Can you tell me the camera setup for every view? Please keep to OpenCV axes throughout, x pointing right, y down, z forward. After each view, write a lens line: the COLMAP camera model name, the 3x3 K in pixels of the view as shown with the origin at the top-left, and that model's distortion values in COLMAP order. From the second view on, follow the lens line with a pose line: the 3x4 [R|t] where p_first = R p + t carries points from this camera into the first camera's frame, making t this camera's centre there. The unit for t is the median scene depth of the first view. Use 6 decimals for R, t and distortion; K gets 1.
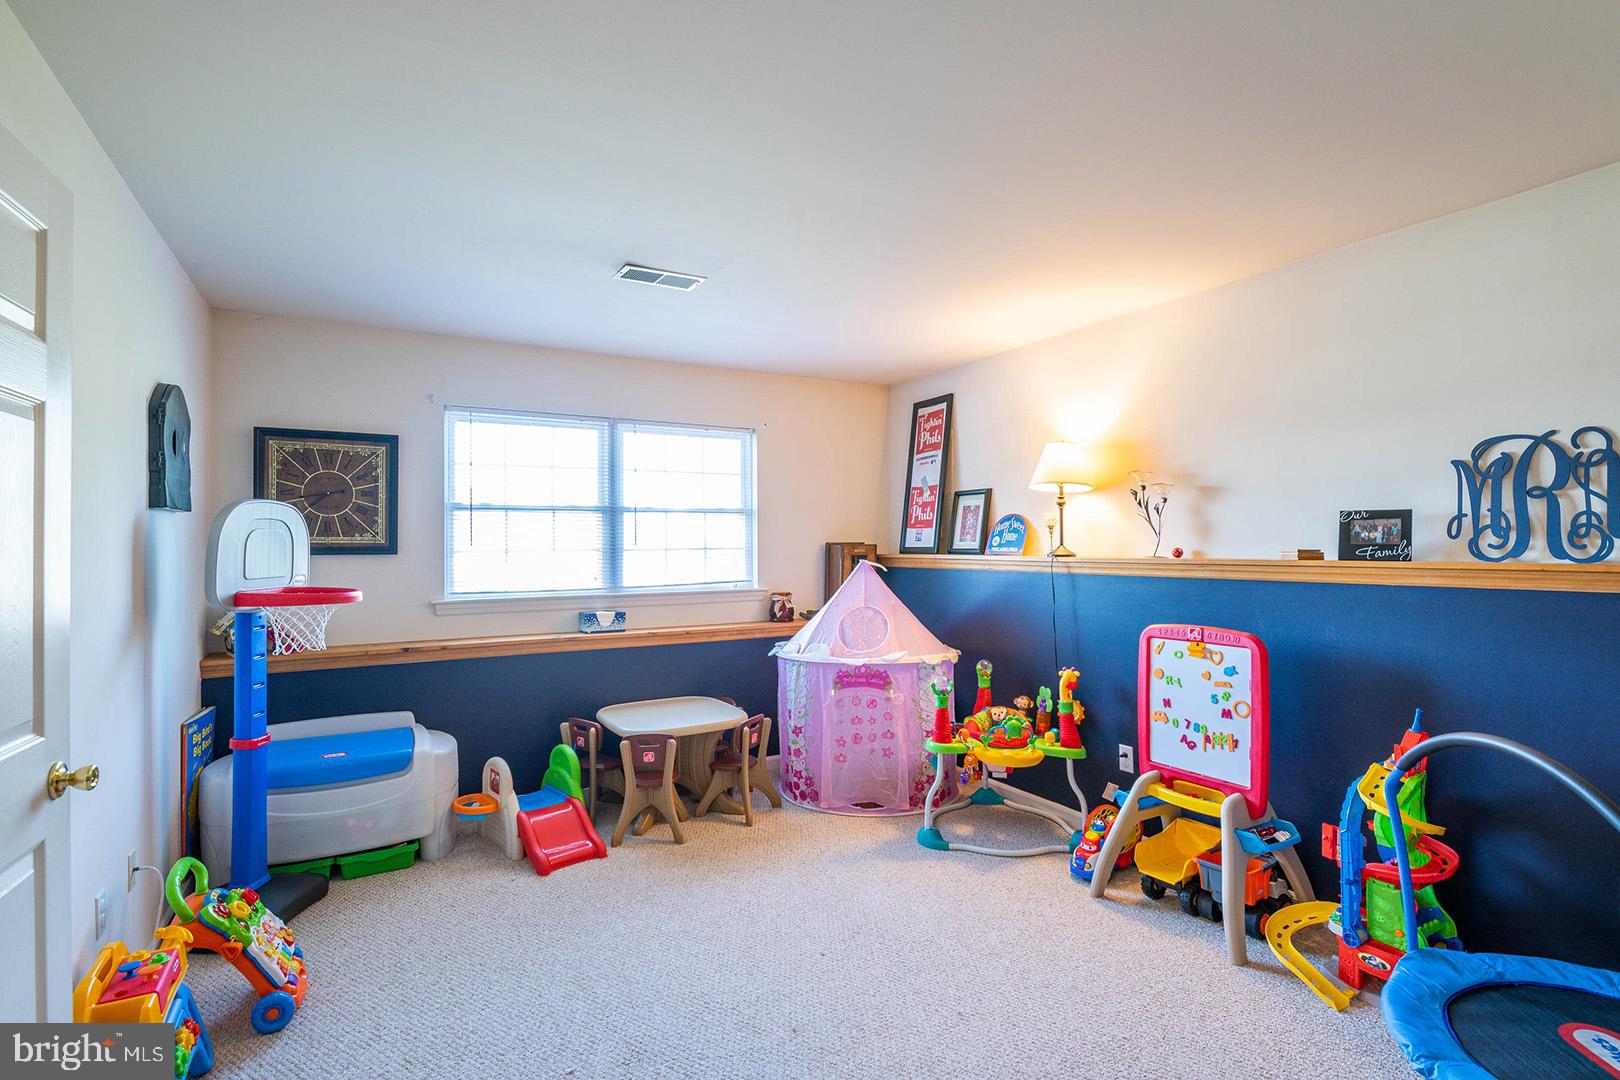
lens RADIAL K [[782.9, 0, 810.4], [0, 782.9, 542.3], [0, 0, 1]] dist [-0.002548, 0.000078]
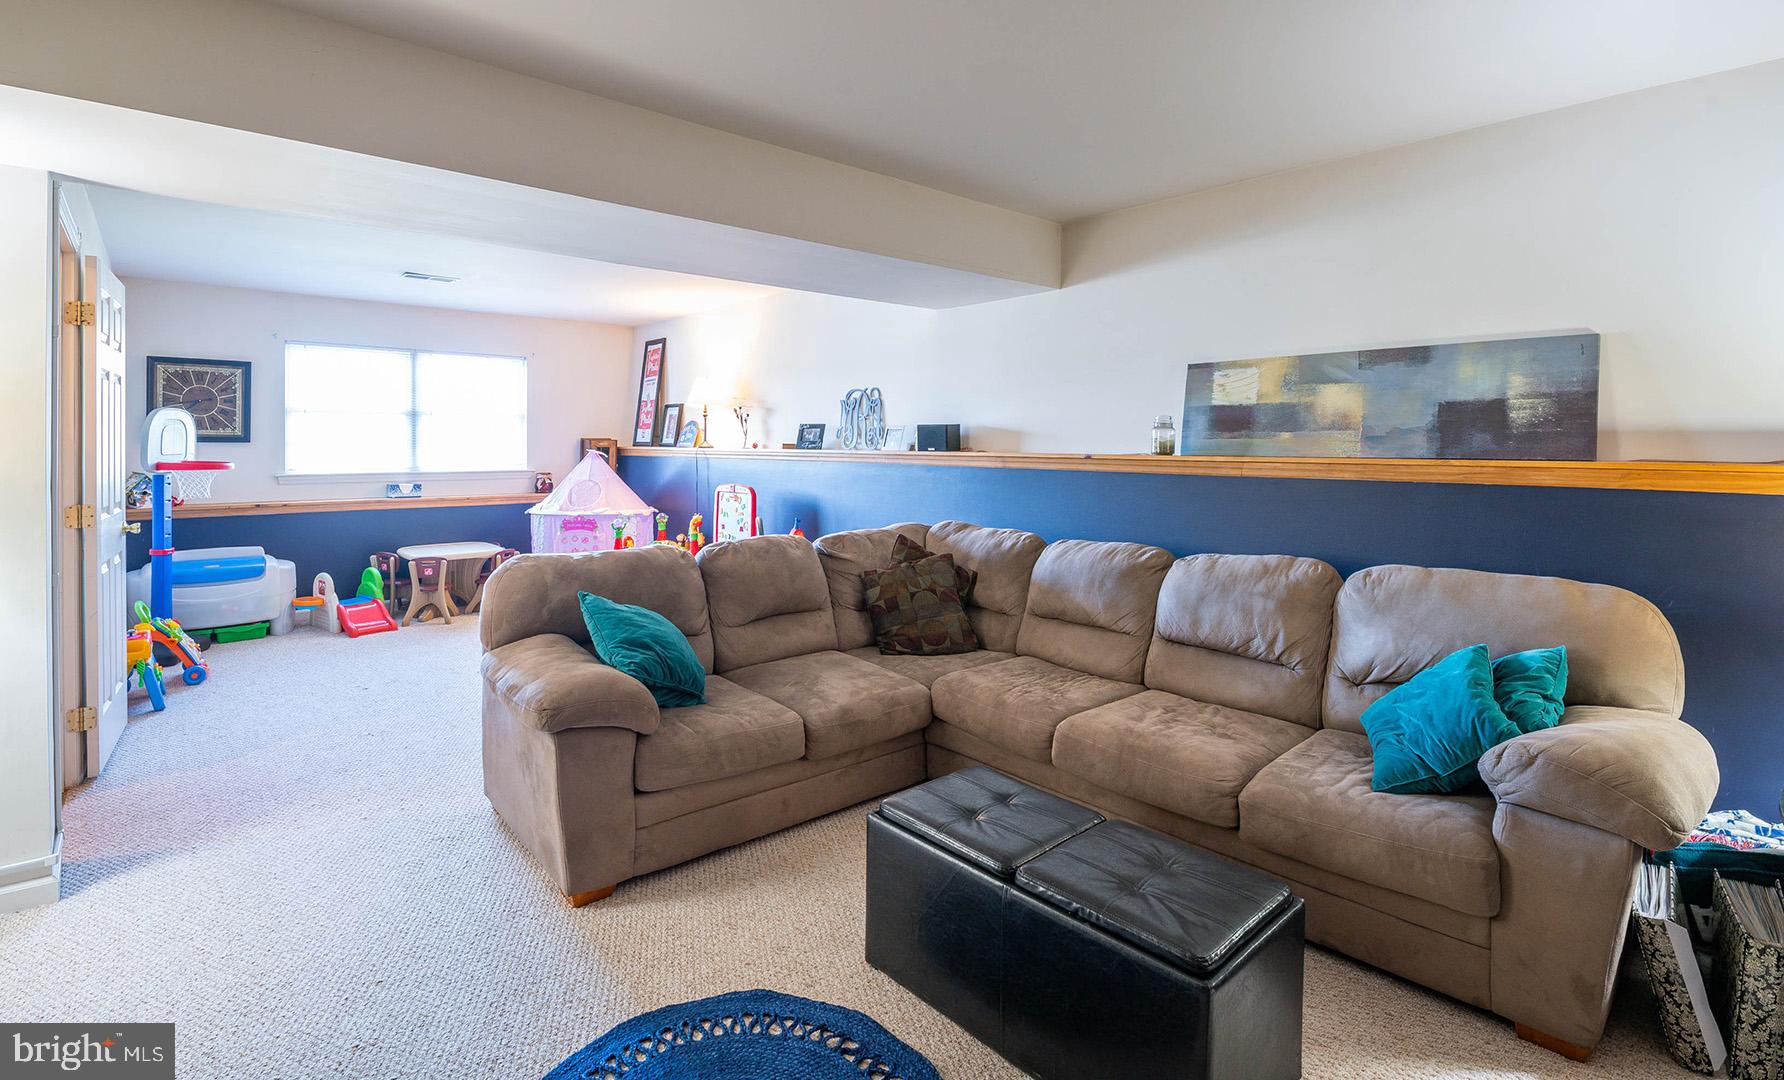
lens RADIAL K [[842.6, 0, 877.5], [0, 842.6, 451.5], [0, 0, 1]] dist [-0.015674, -0.001206]
pose [[0.981401, 0.008235, 0.191793, 0.343428], [-0.010683, 0.999874, 0.011736, 0.001290], [-0.191673, -0.013566, 0.981365, -0.802114]]
